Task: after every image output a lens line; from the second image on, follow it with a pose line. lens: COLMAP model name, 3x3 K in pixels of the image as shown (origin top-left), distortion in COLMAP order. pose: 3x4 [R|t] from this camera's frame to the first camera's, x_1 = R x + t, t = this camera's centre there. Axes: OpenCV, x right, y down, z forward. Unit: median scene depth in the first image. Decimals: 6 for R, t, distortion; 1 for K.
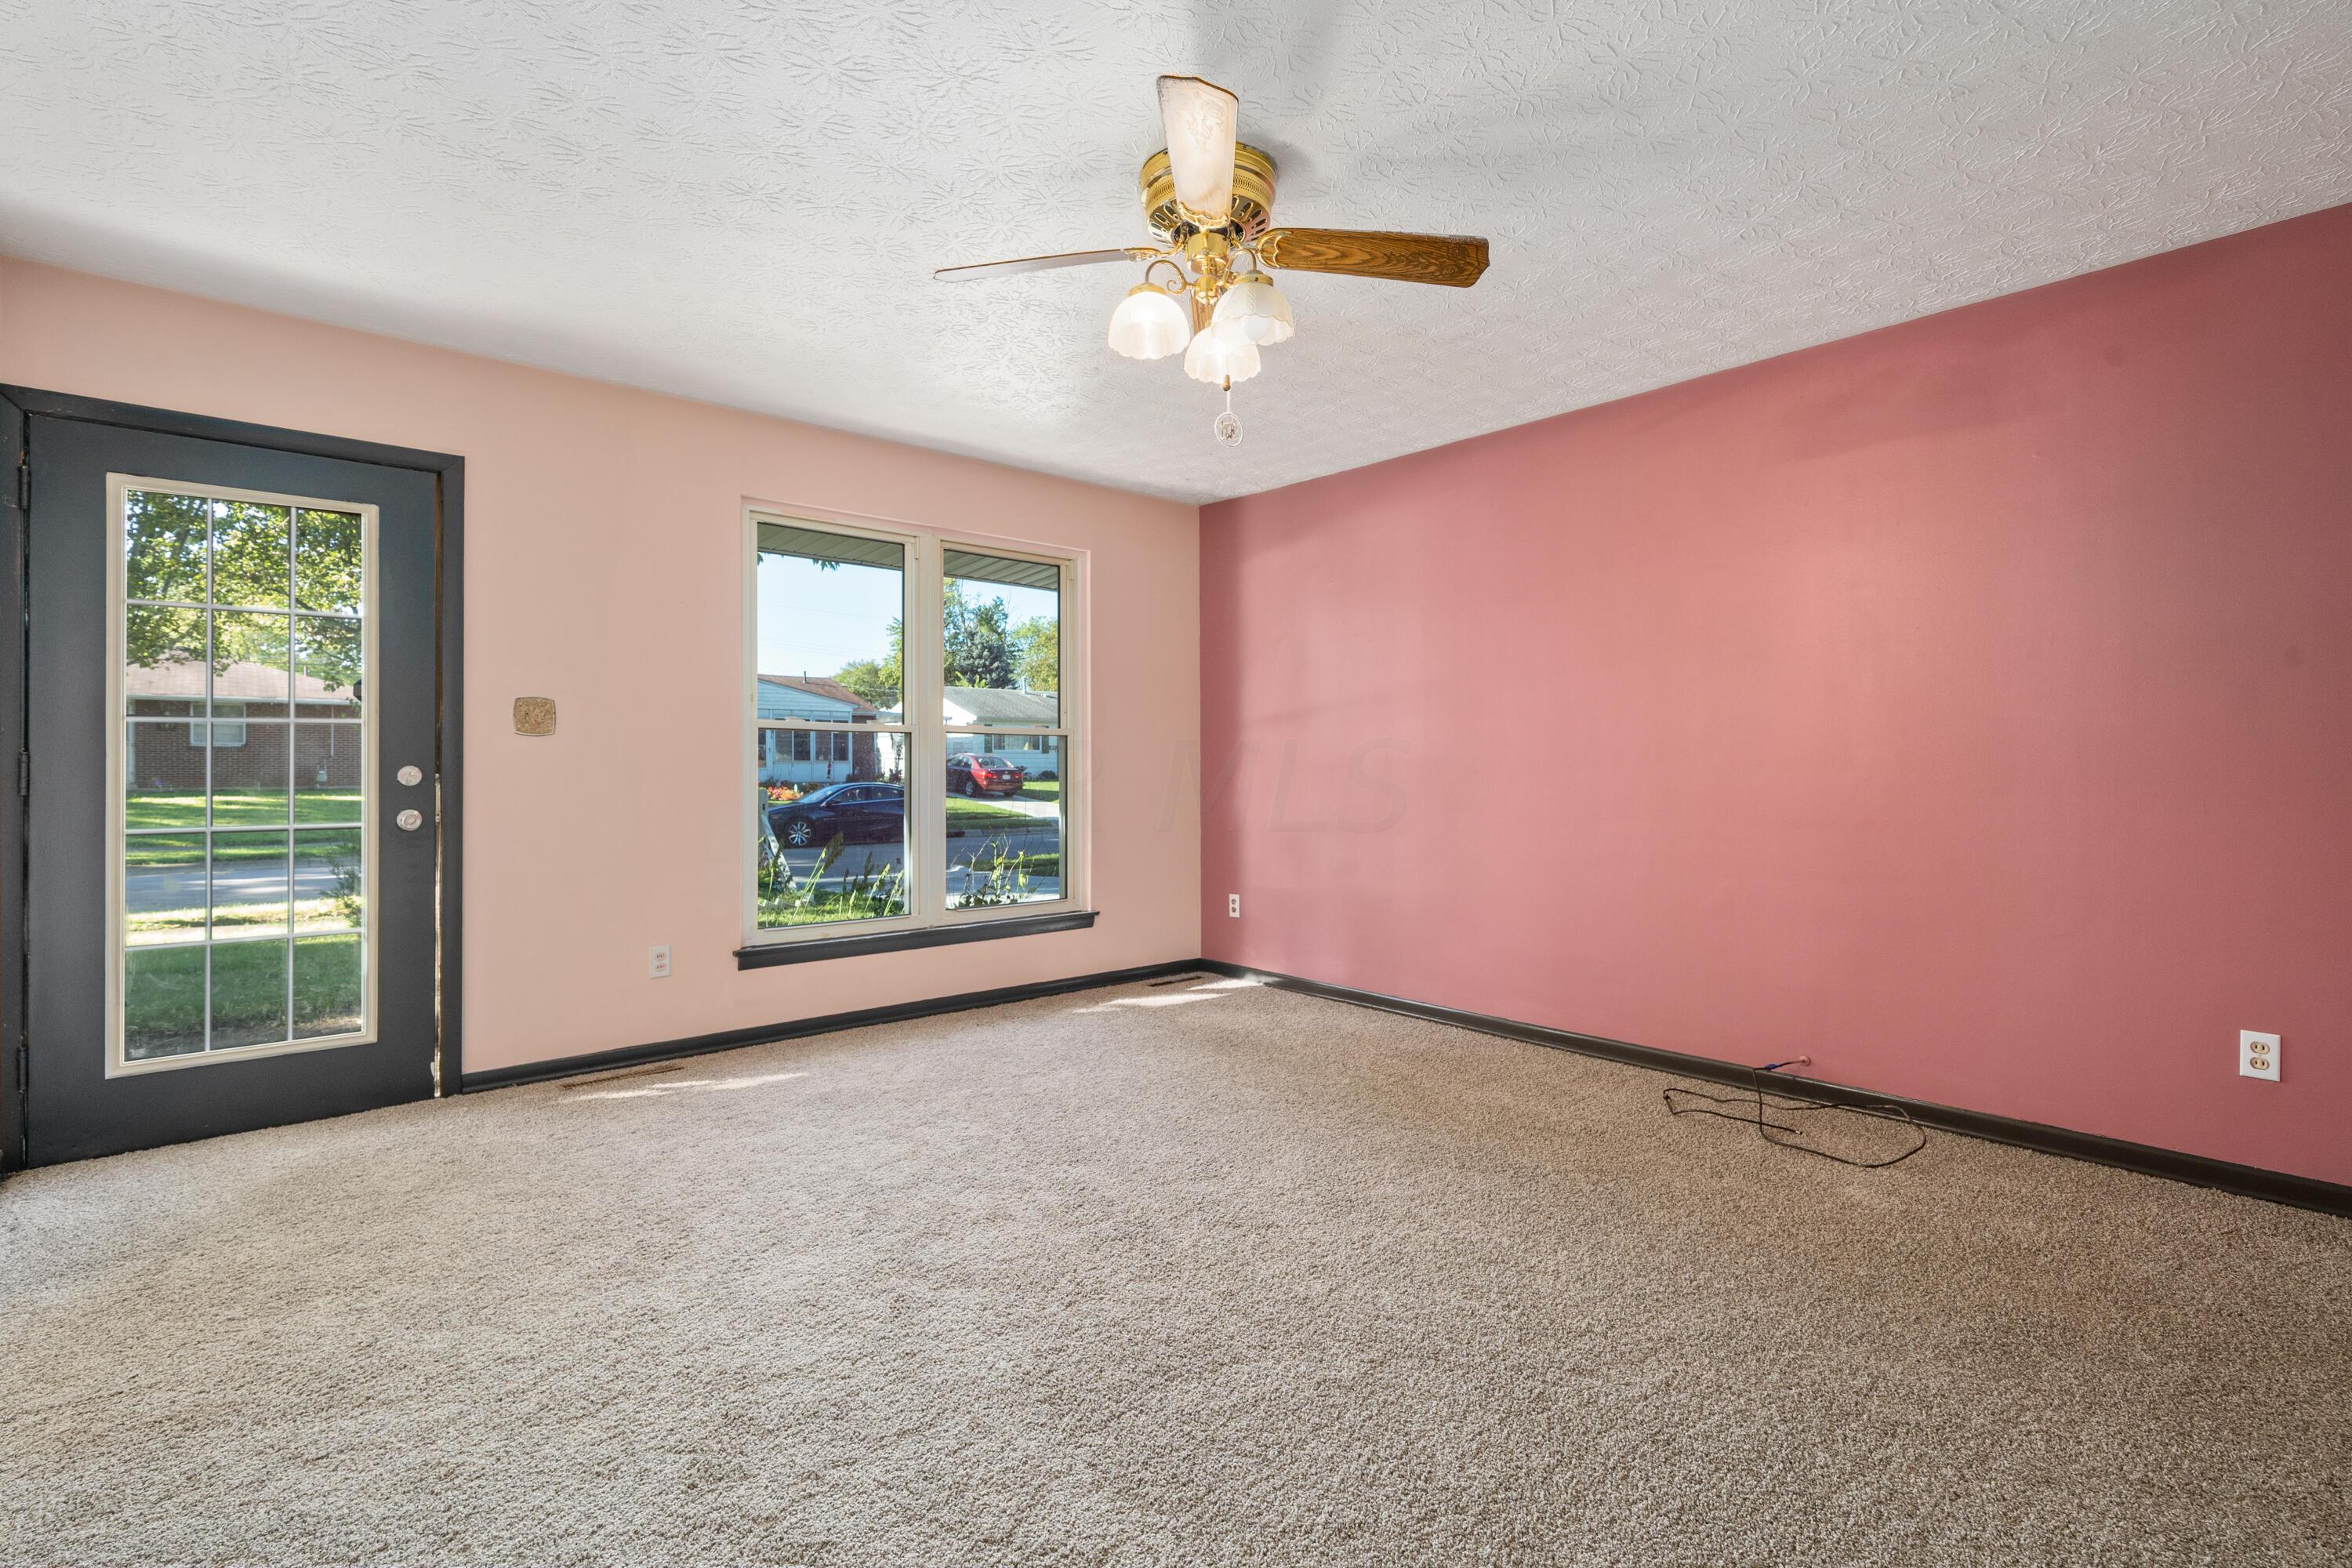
lens RADIAL K [[1062.5, 0, 1170.5], [0, 1062.5, 774.4], [0, 0, 1]] dist [0.007940, 0.001188]
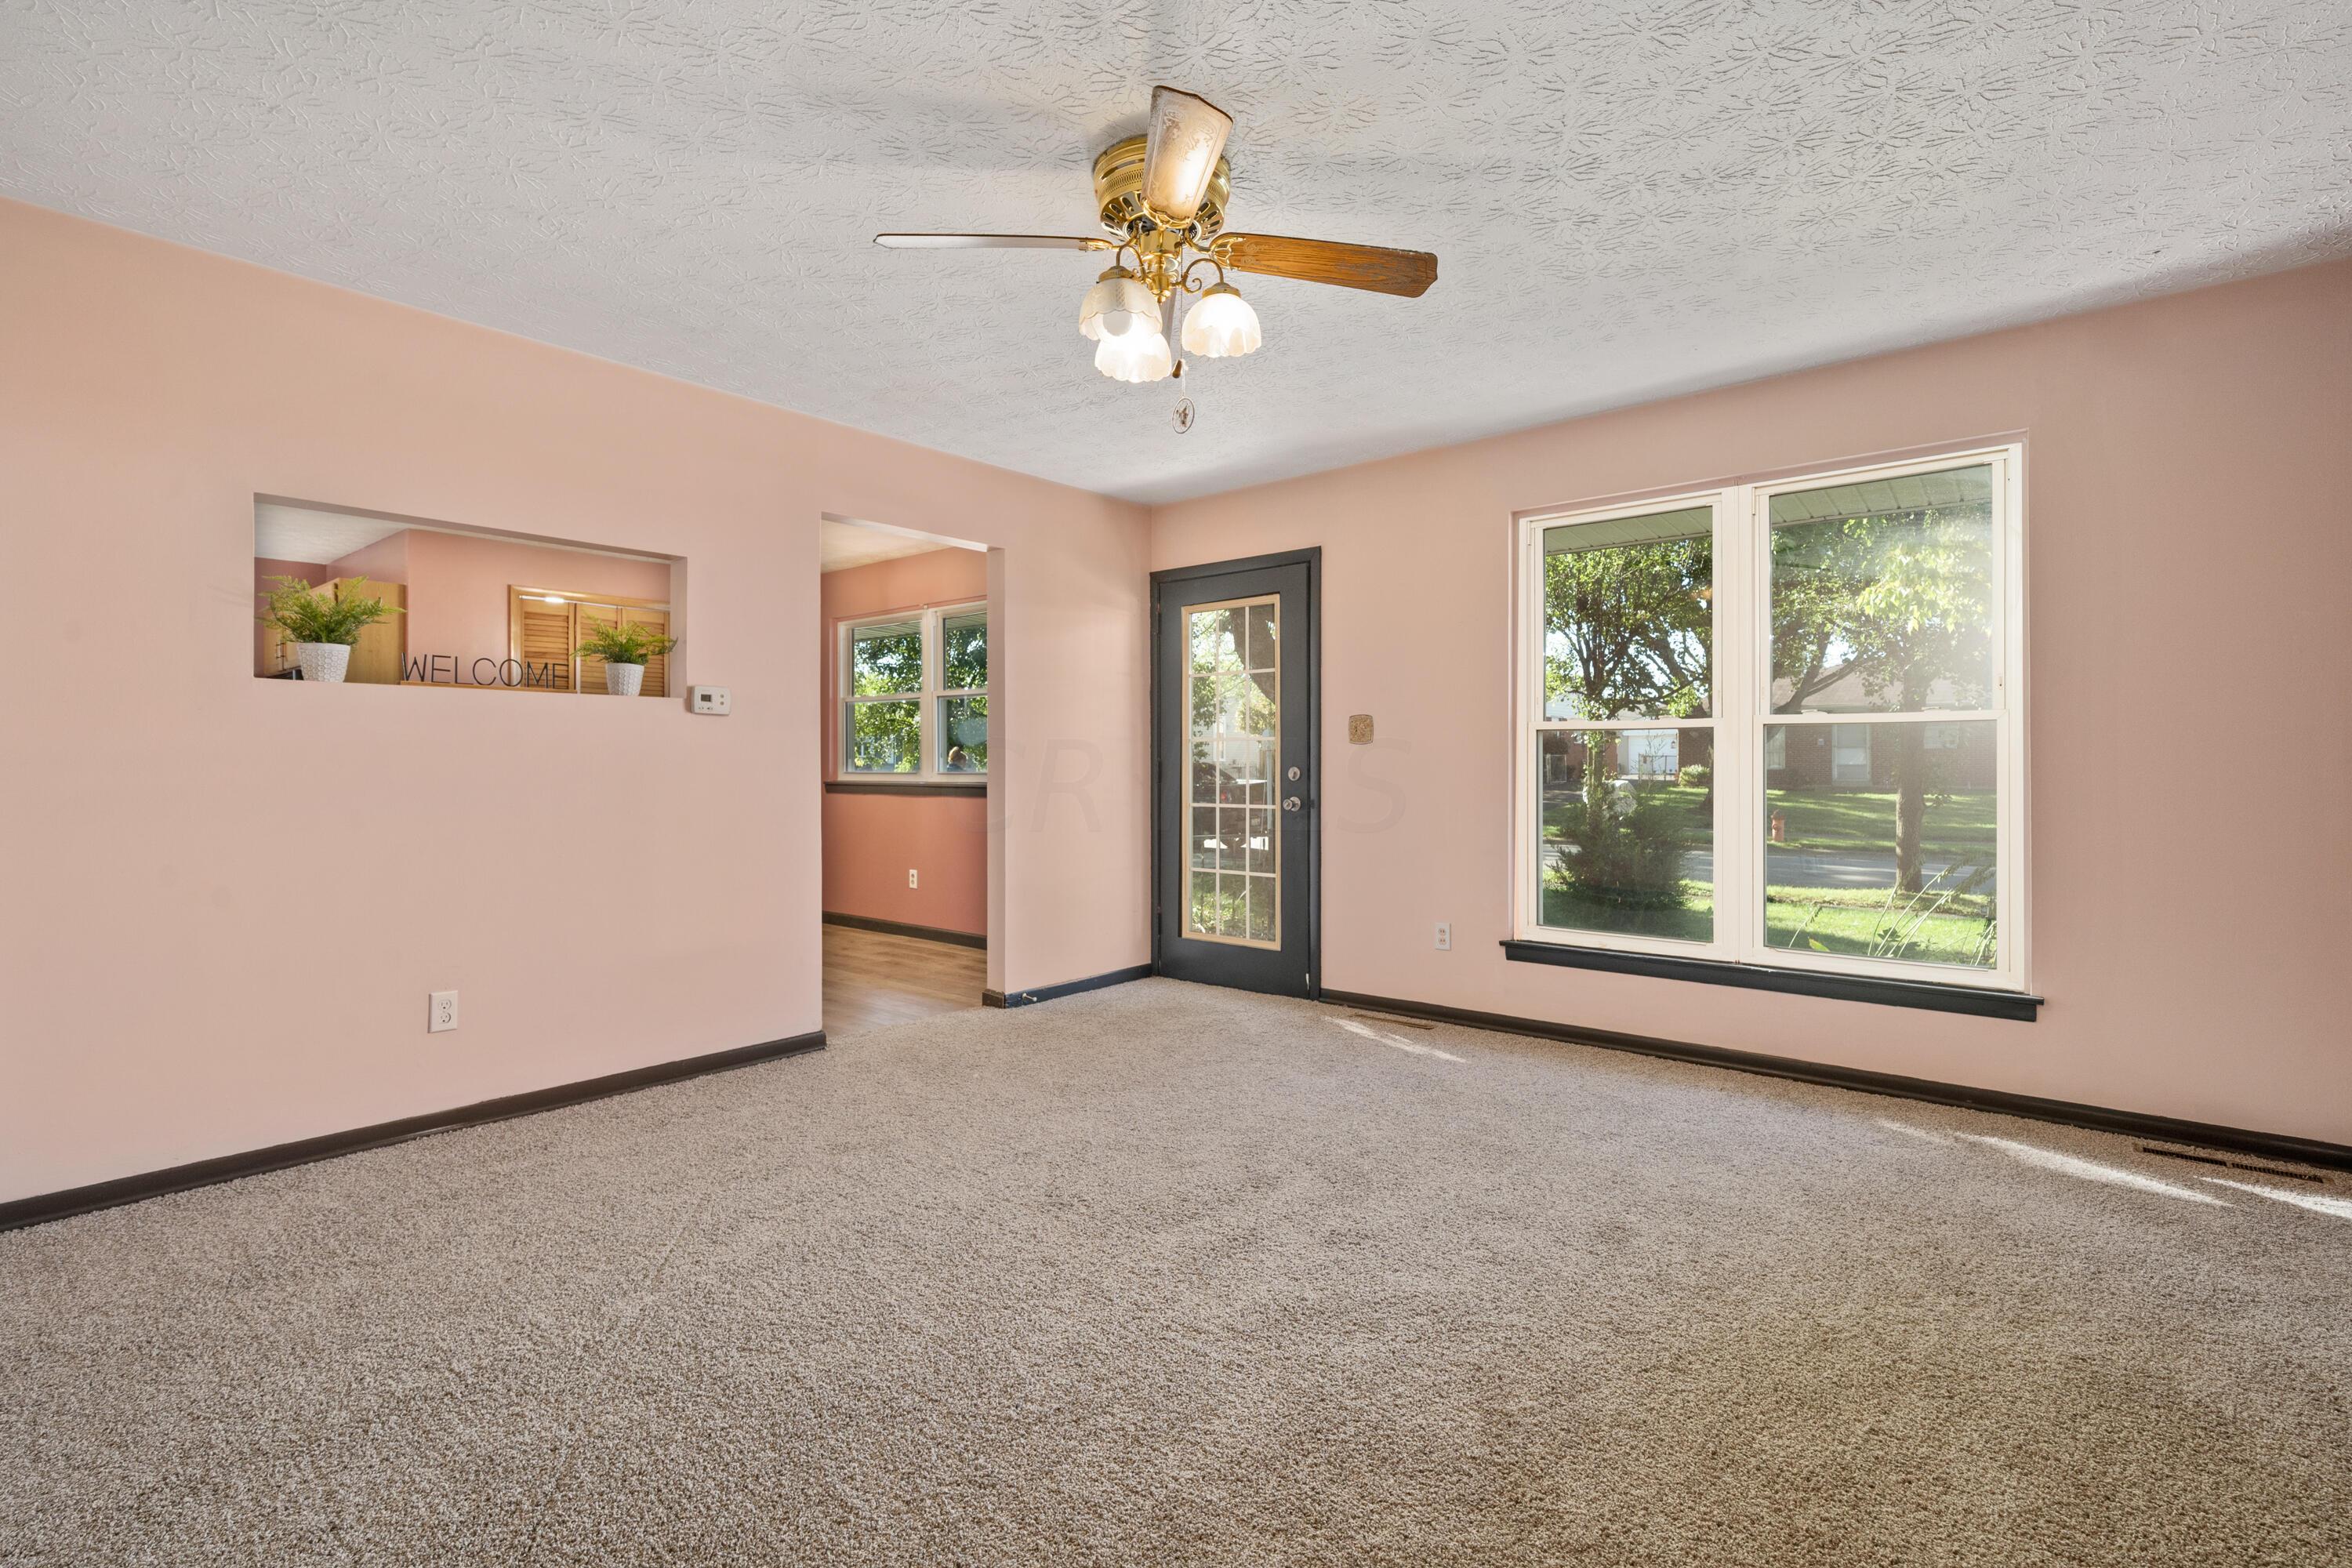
lens RADIAL K [[1062.5, 0, 1170.1], [0, 1062.5, 771.6], [0, 0, 1]] dist [0.007940, 0.001188]
pose [[0.188365, 0.002049, -0.982097, 0.677928], [-0.010702, 0.999943, 0.000034, -0.000054], [0.982041, 0.010504, 0.188377, 0.555974]]
